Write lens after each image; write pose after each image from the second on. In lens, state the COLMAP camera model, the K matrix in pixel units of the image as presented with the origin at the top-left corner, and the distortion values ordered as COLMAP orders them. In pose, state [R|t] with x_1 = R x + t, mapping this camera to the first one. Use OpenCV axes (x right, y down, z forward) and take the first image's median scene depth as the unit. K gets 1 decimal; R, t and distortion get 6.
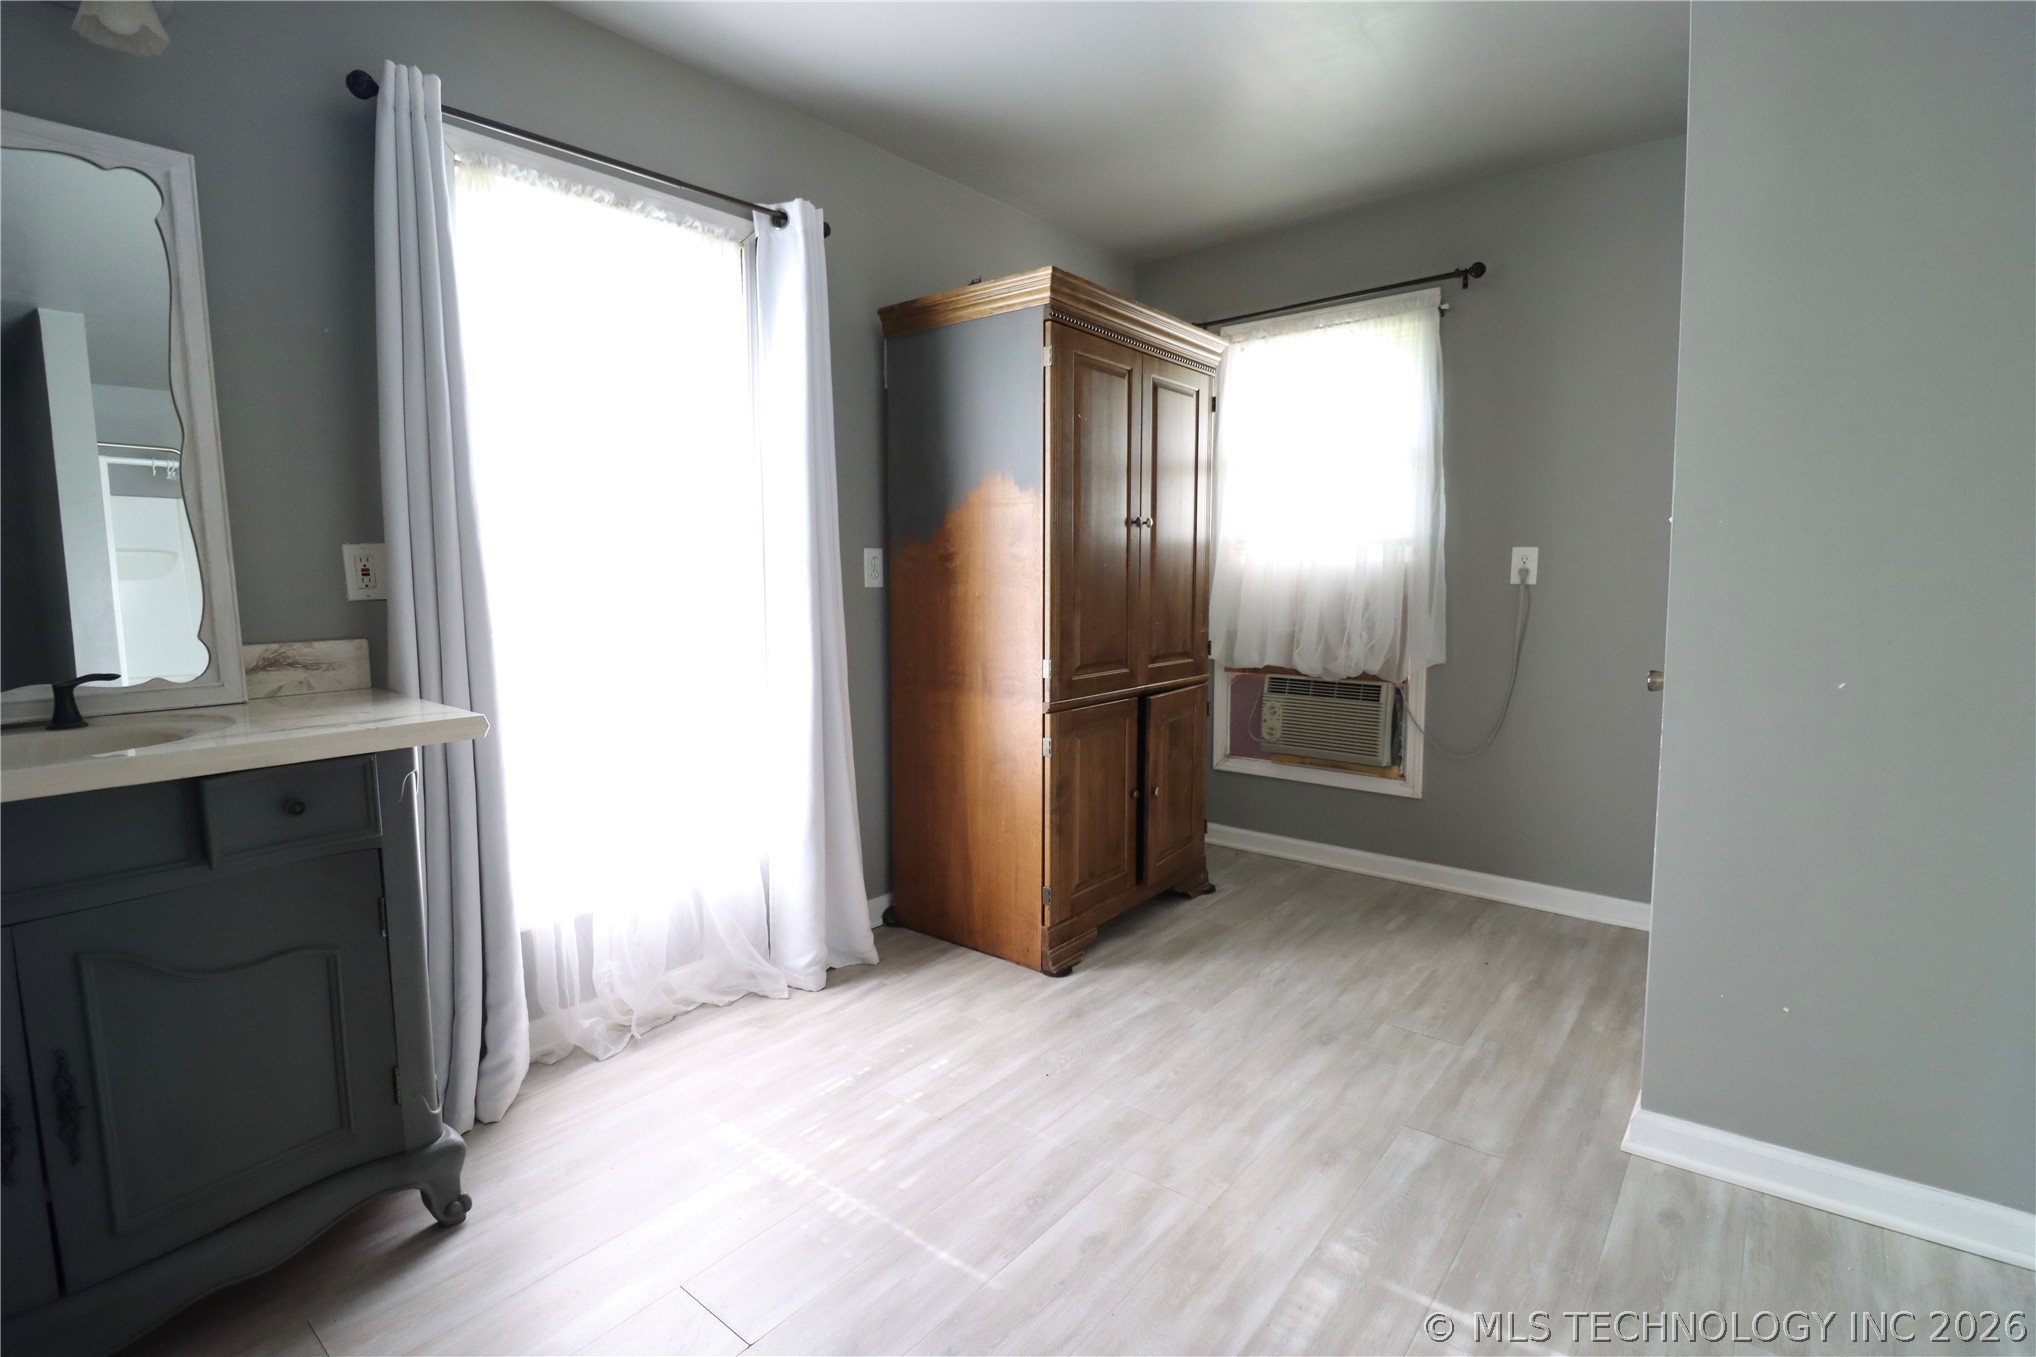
lens RADIAL K [[954.7, 0, 1039.3], [0, 954.7, 669.3], [0, 0, 1]] dist [-0.029778, -0.000129]
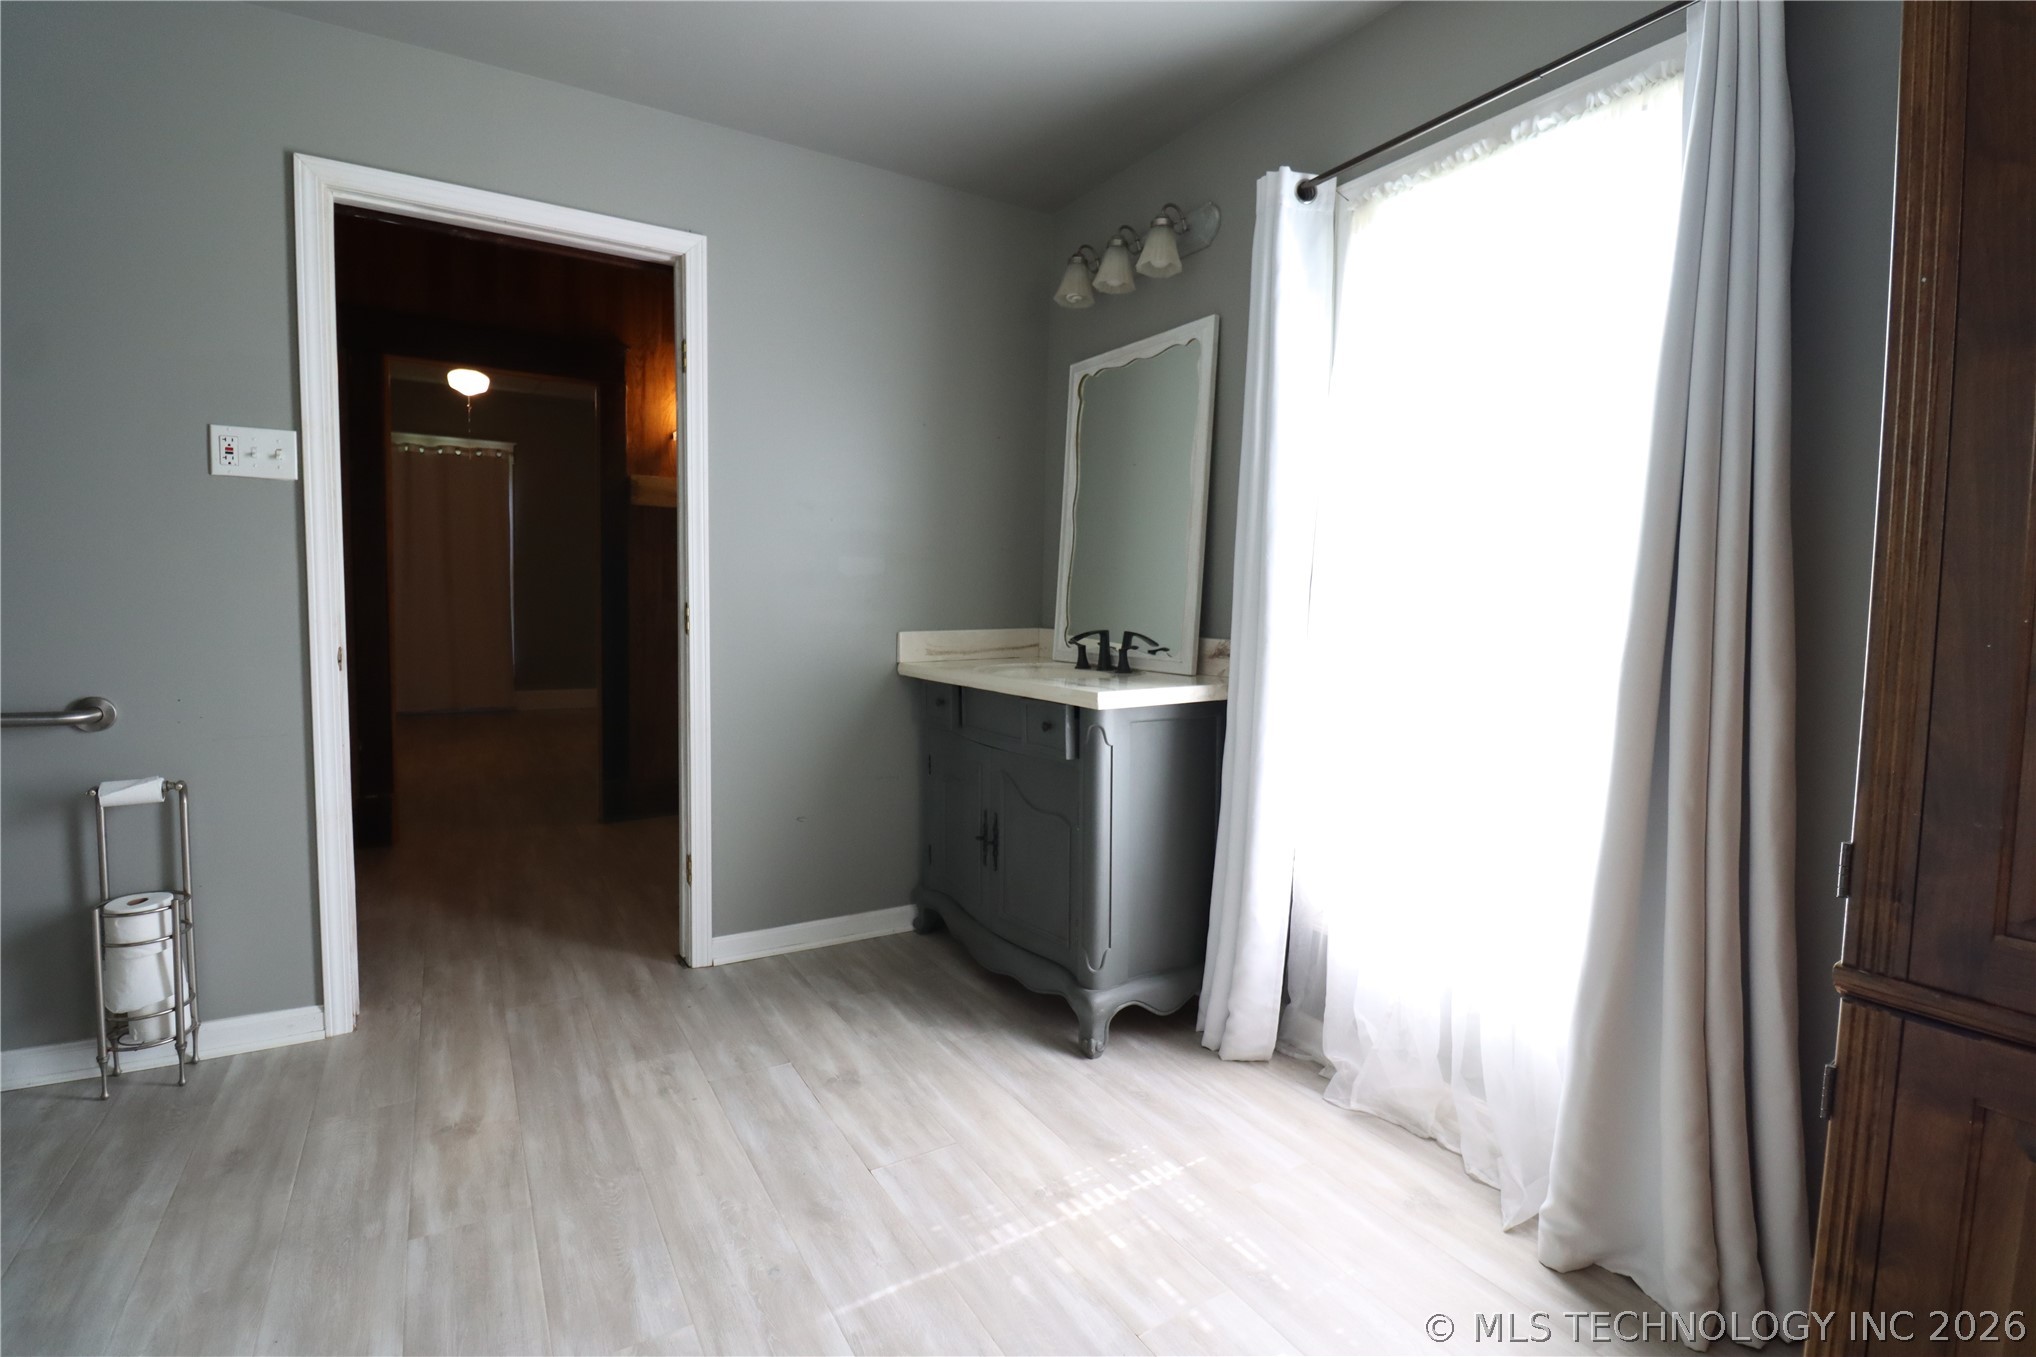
lens RADIAL K [[954.7, 0, 1039.3], [0, 954.7, 669.3], [0, 0, 1]] dist [-0.029778, -0.000129]
pose [[-0.353424, 0.064979, -0.933204, 0.721583], [-0.112360, 0.987414, 0.111306, -0.127930], [0.928691, 0.144193, -0.341674, 1.426575]]
